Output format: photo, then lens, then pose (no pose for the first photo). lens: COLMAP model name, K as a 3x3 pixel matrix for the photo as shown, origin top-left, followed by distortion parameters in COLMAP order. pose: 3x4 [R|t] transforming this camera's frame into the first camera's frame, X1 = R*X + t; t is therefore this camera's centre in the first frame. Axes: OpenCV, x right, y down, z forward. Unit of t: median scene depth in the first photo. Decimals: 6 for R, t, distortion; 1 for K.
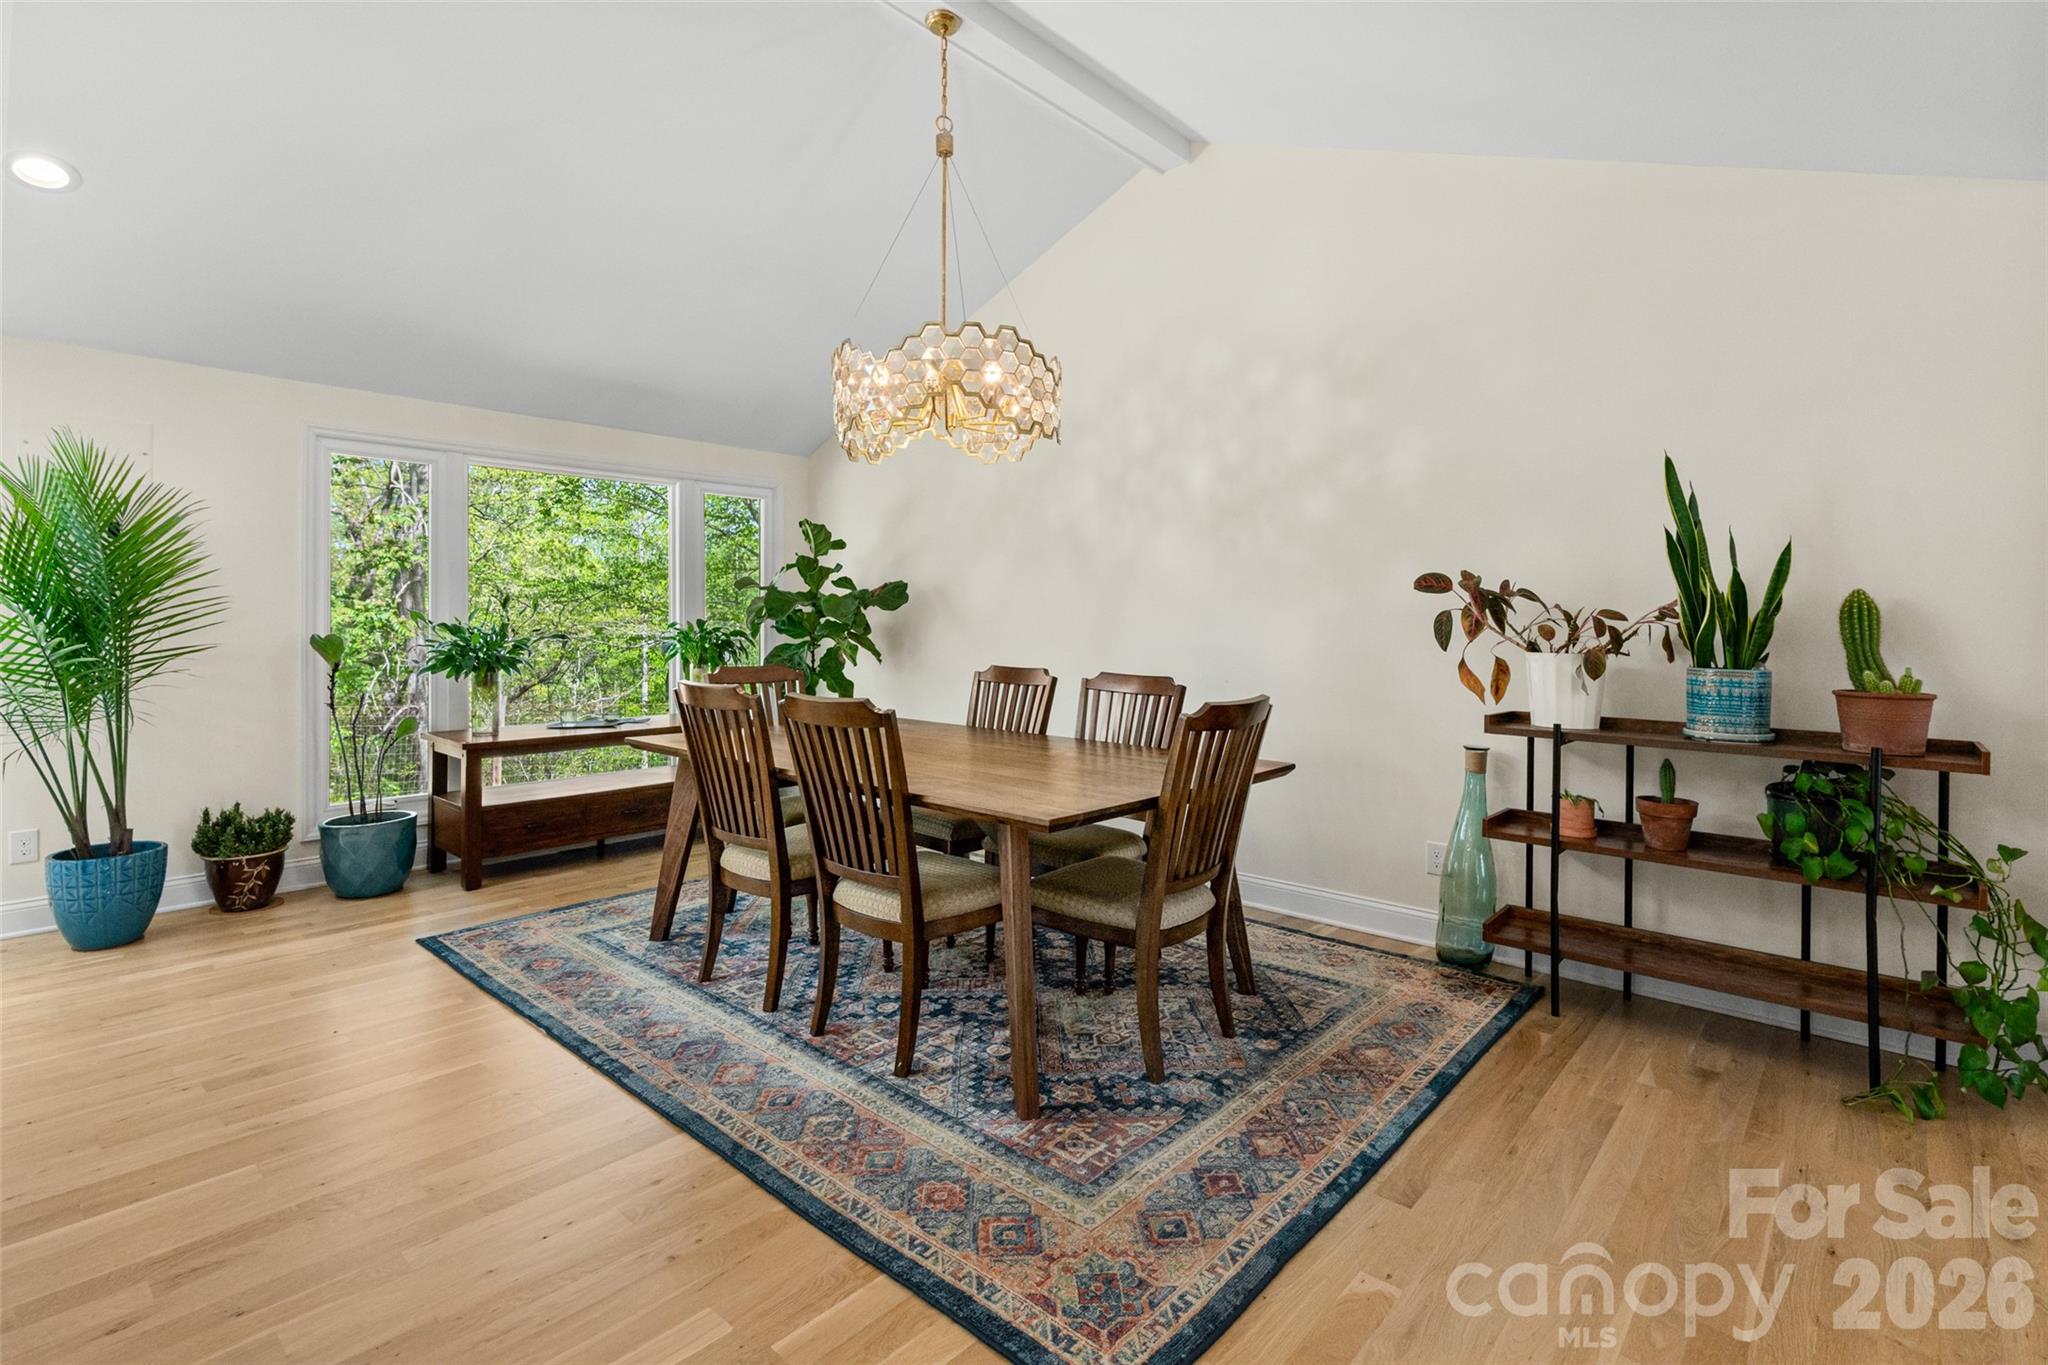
lens RADIAL K [[971.1, 0, 1029.0], [0, 971.1, 621.1], [0, 0, 1]] dist [-0.003545, -0.000014]
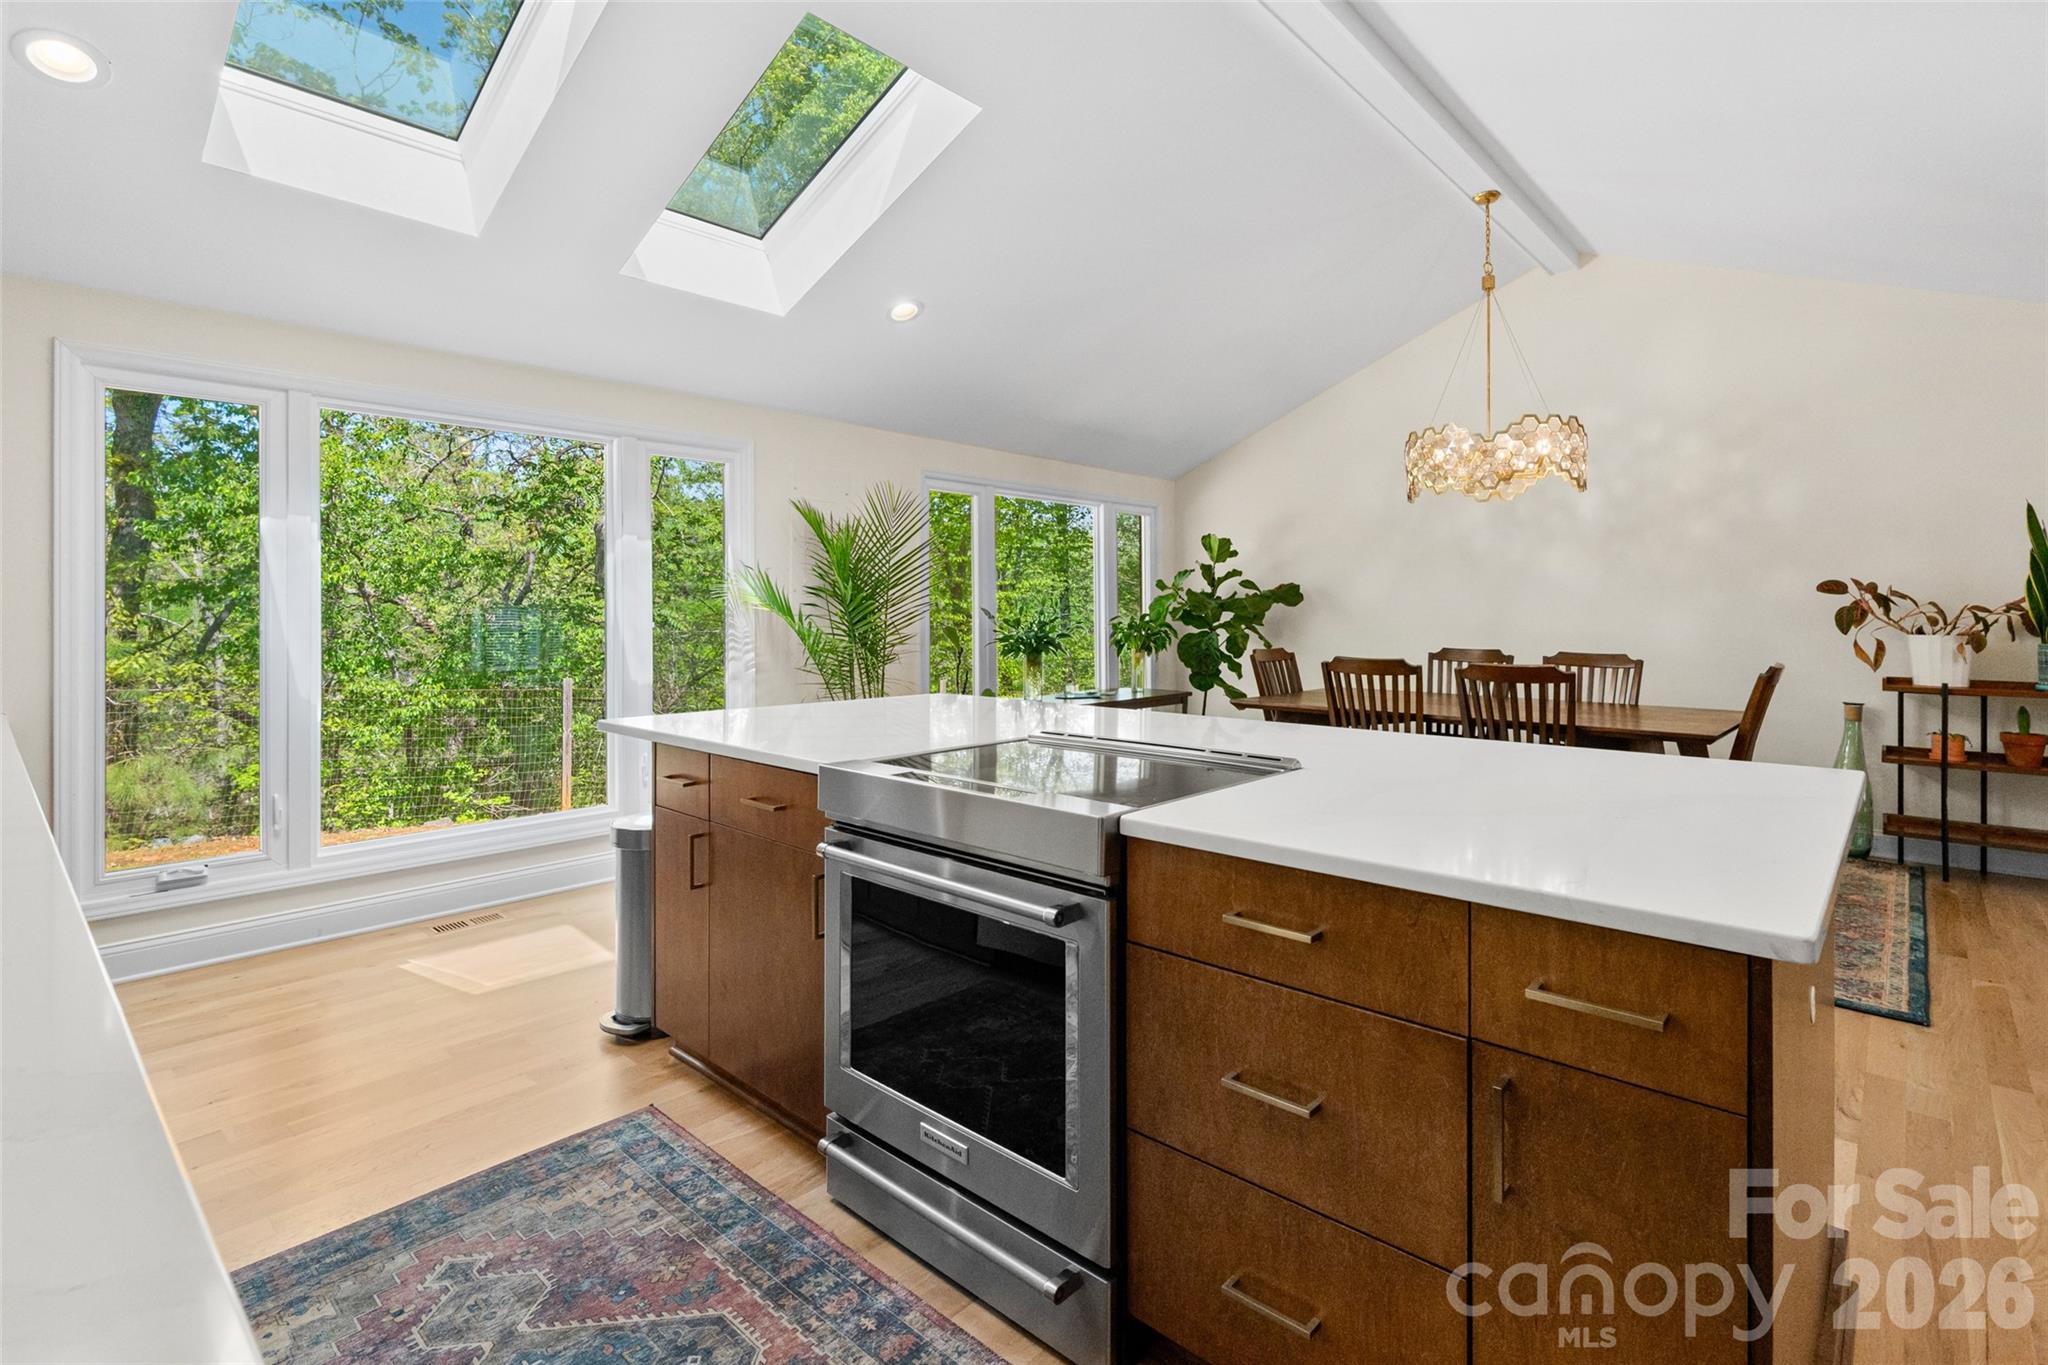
lens RADIAL K [[970.3, 0, 1029.5], [0, 970.3, 611.5], [0, 0, 1]] dist [-0.003297, -0.000818]
pose [[0.999967, -0.004166, -0.007026, -0.755006], [0.004152, 0.999989, -0.001956, -0.005420], [0.007034, 0.001927, 0.999973, -0.432355]]
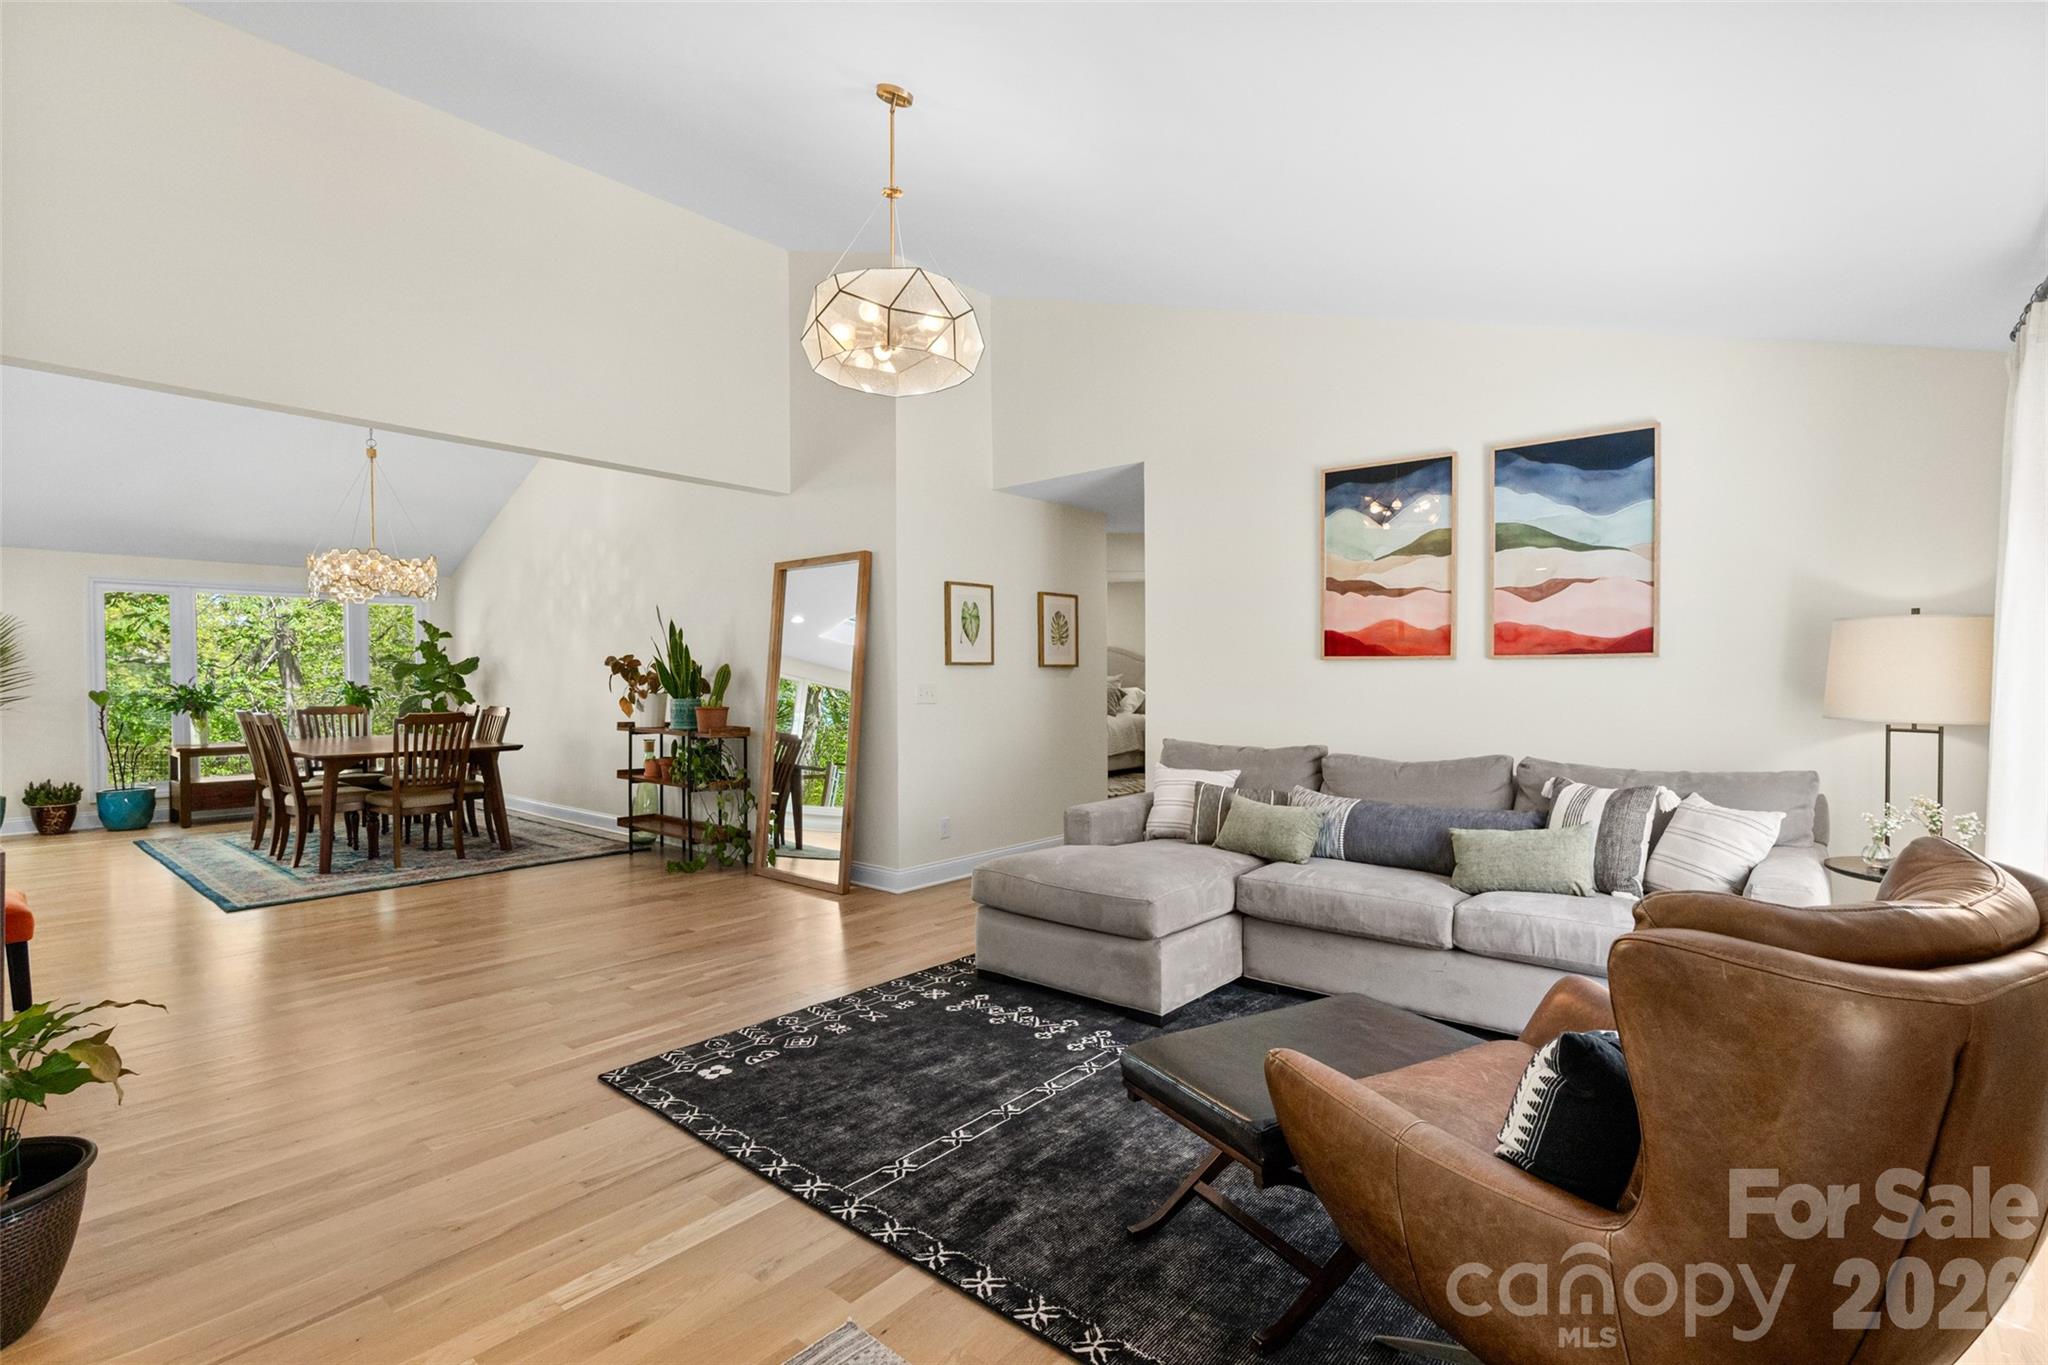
lens RADIAL K [[949.8, 0, 1031.3], [0, 949.8, 685.8], [0, 0, 1]] dist [-0.005288, -0.001651]
pose [[0.999250, -0.008057, 0.037874, 1.254910], [0.007763, 0.999939, 0.007886, 0.005536], [-0.037935, -0.007586, 0.999251, -1.109438]]
